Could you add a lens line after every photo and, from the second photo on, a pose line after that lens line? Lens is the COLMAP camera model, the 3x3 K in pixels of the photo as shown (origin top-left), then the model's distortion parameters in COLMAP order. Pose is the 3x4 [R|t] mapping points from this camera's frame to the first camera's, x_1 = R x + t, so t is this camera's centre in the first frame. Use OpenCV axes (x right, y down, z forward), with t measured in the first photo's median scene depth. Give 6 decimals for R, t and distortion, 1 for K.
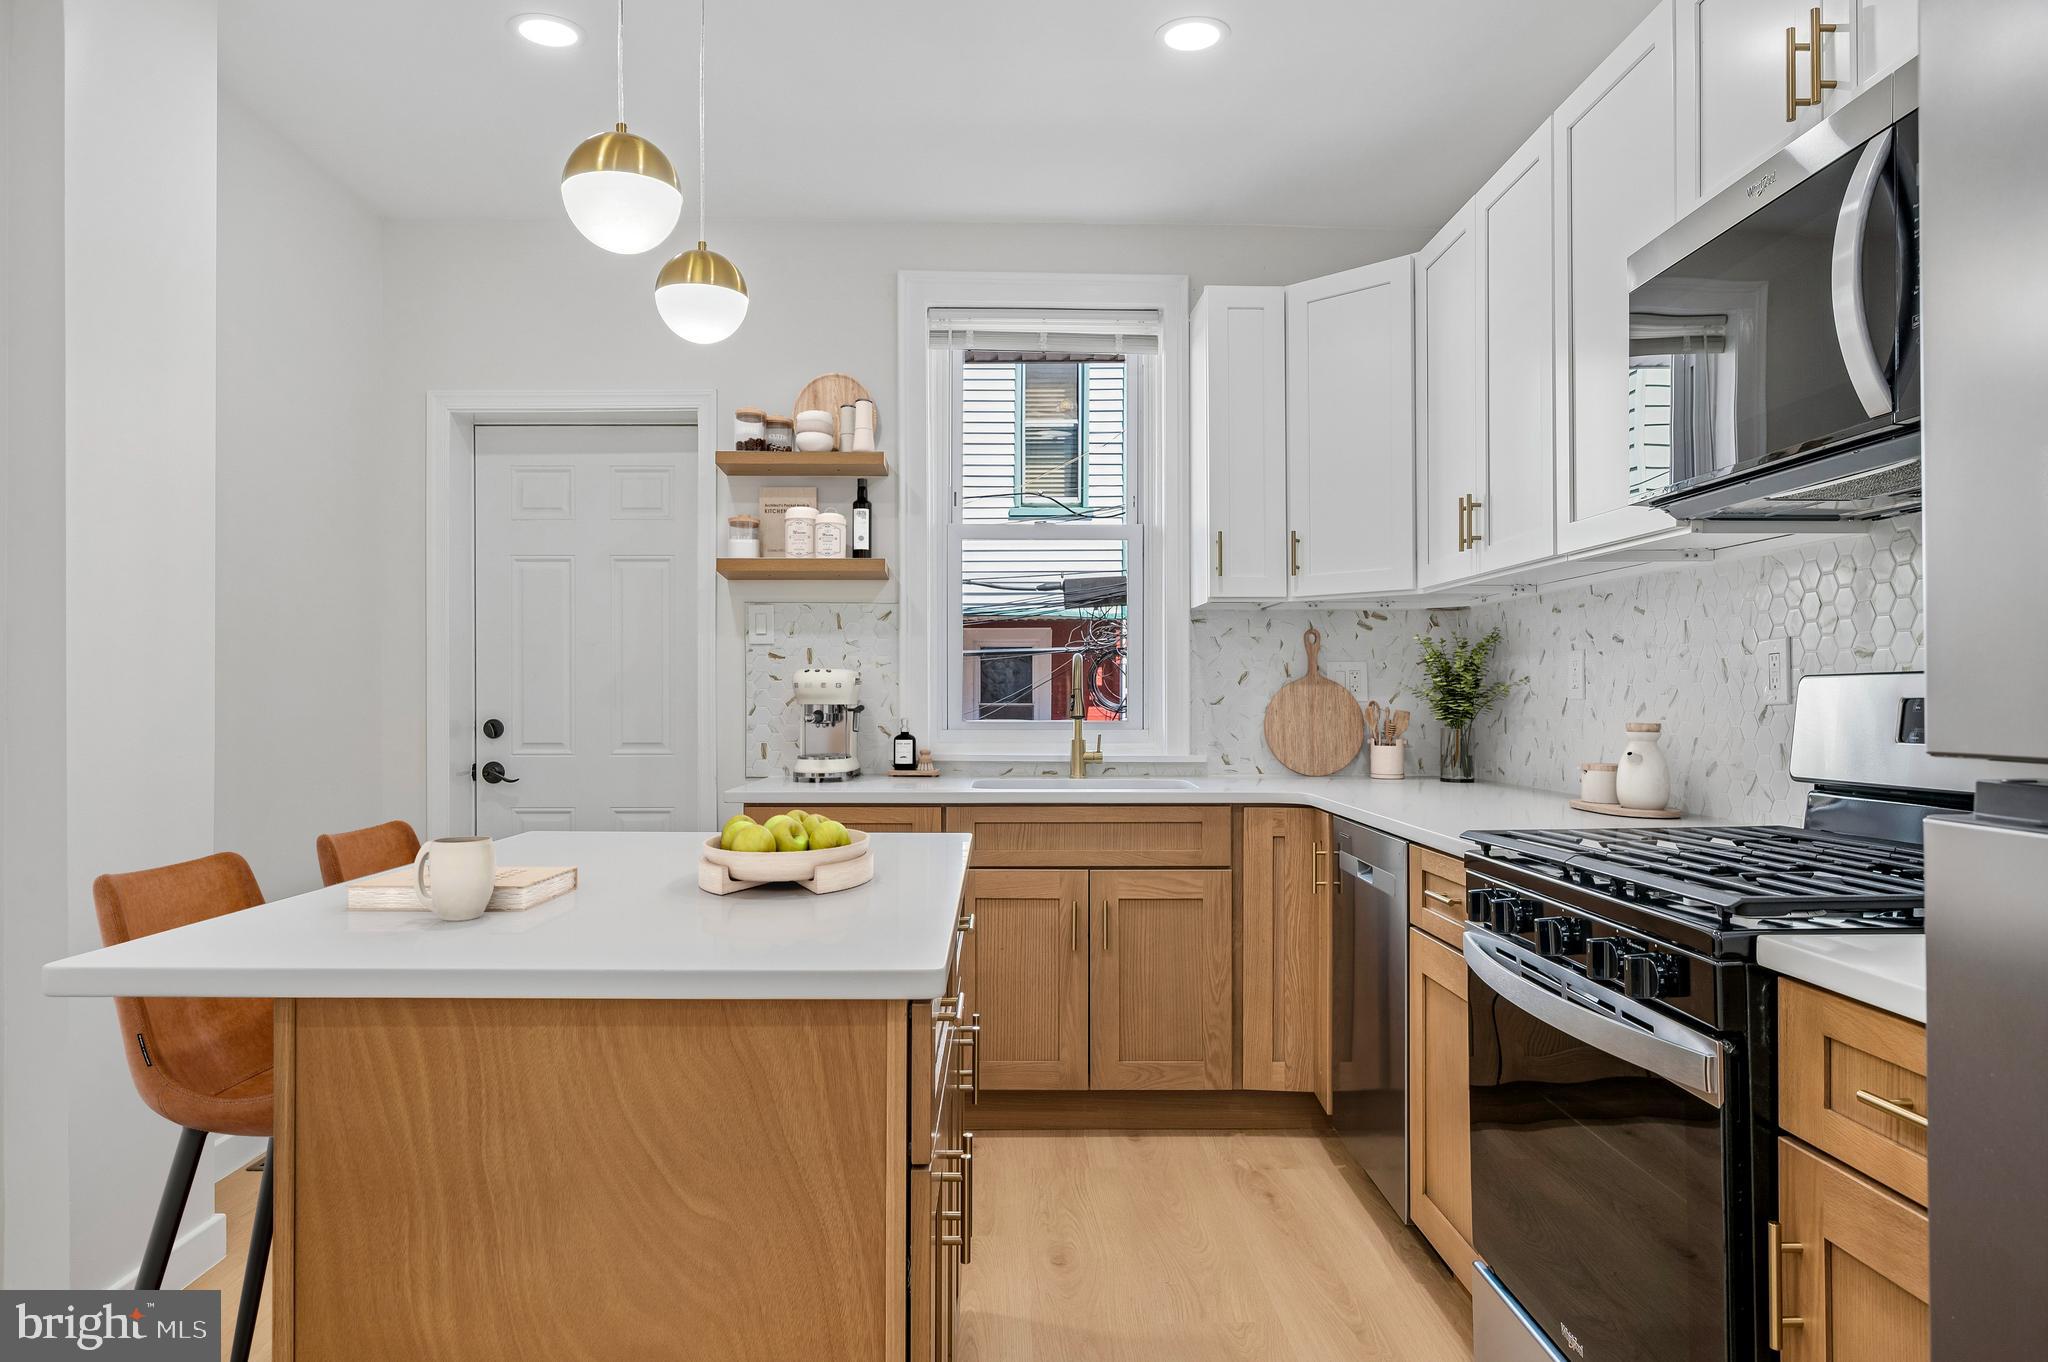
lens RADIAL K [[1298.7, 0, 1022.7], [0, 1298.7, 682.1], [0, 0, 1]] dist [0.000130, 0.000034]
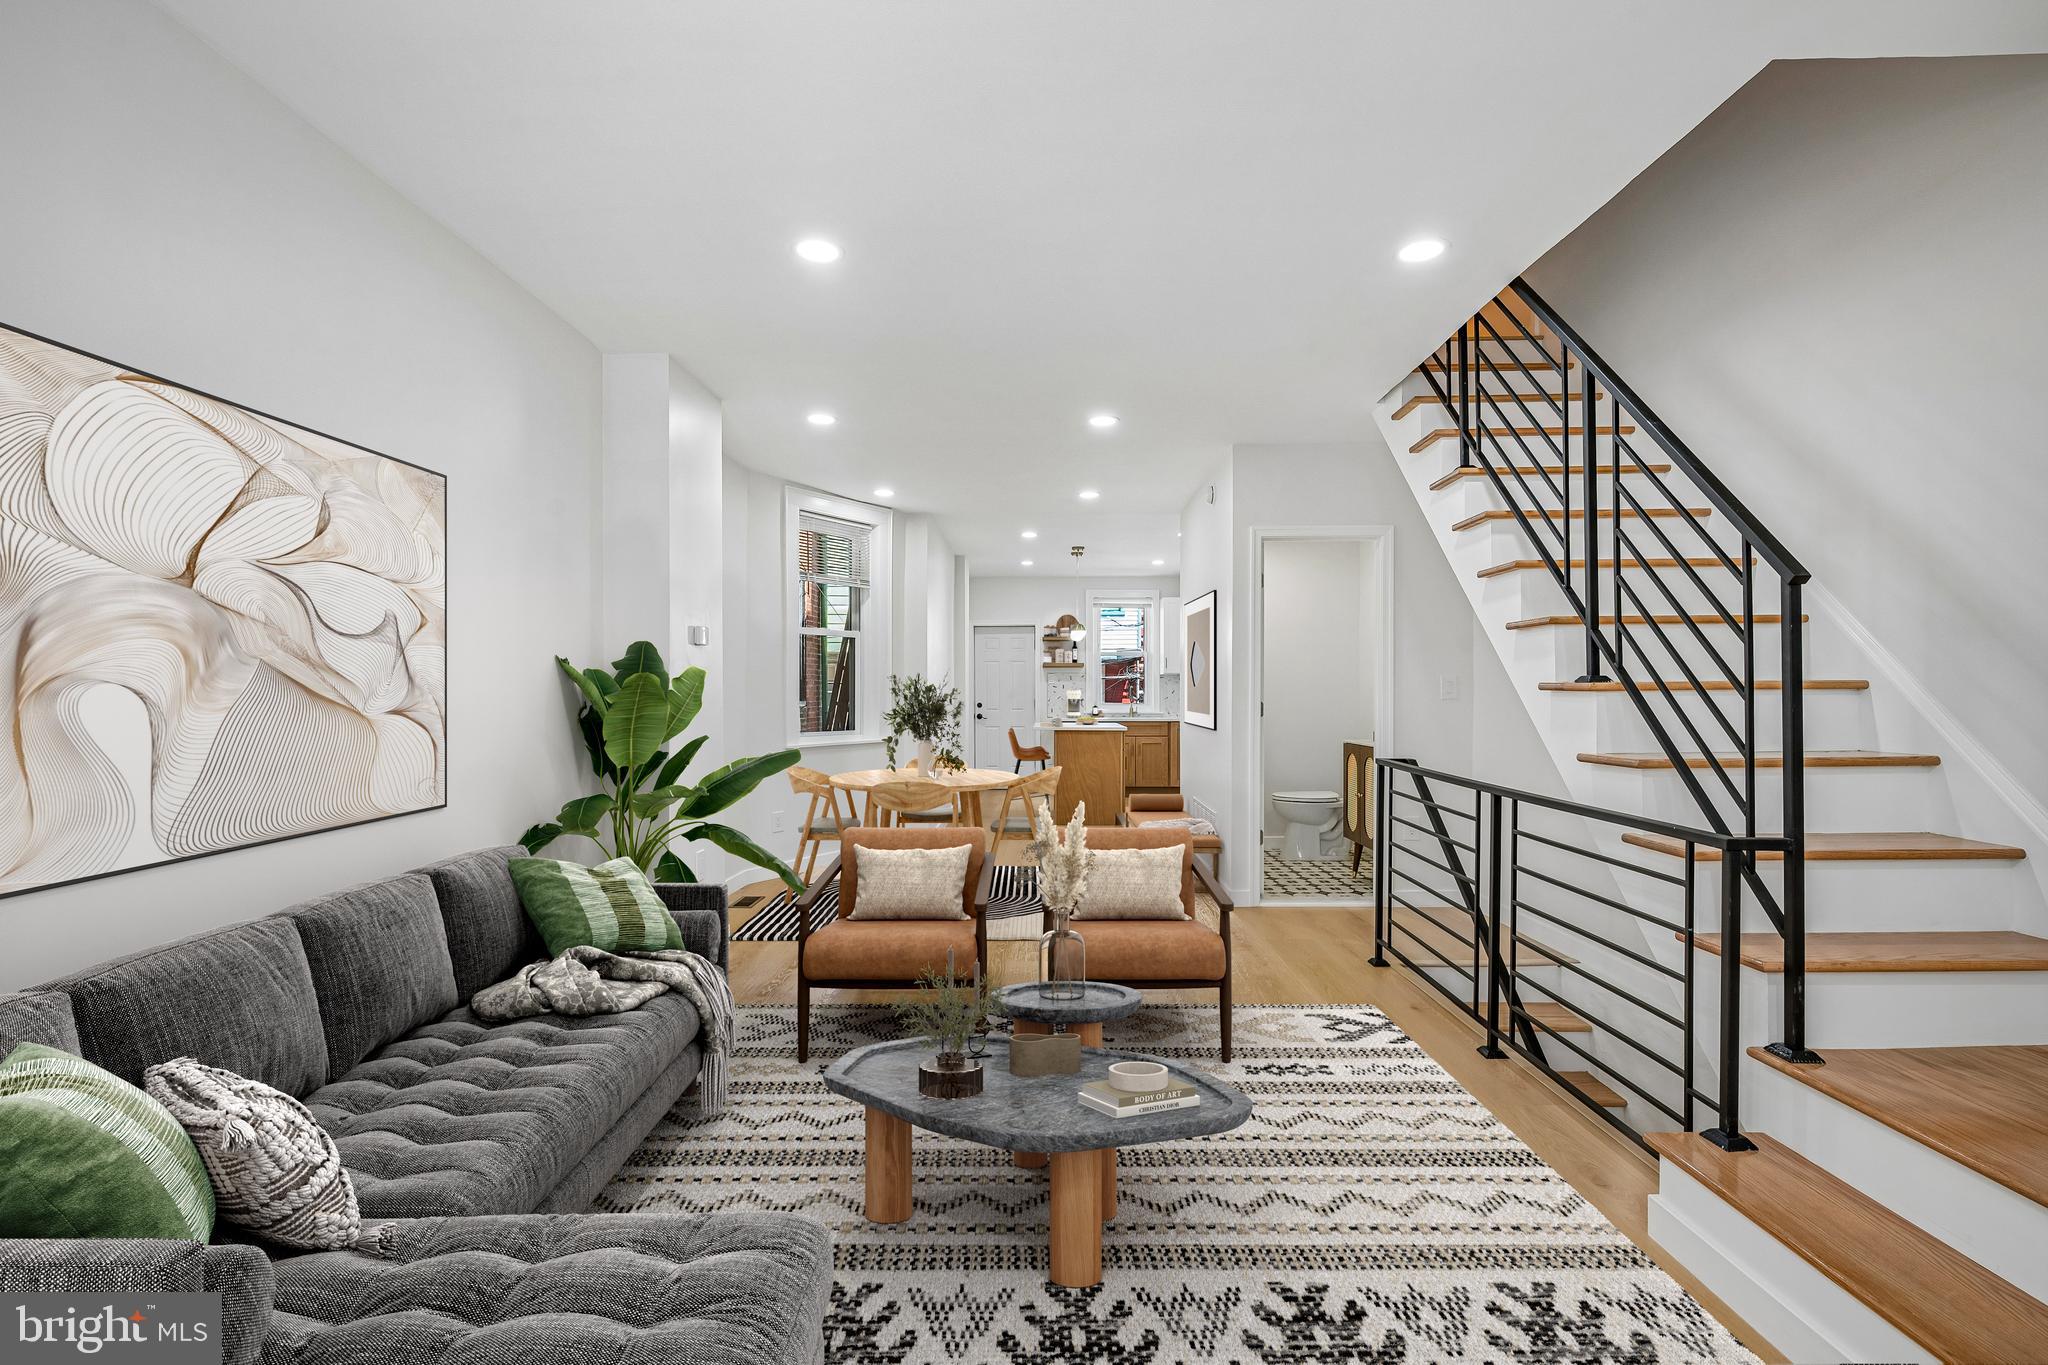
lens RADIAL K [[878.7, 0, 1024.4], [0, 878.7, 687.6], [0, 0, 1]] dist [0.000190, 0.000021]
pose [[0.999713, 0.000754, -0.023934, -0.222225], [-0.000582, 0.999974, 0.007168, -0.037826], [0.023938, -0.007152, 0.999688, -1.726406]]
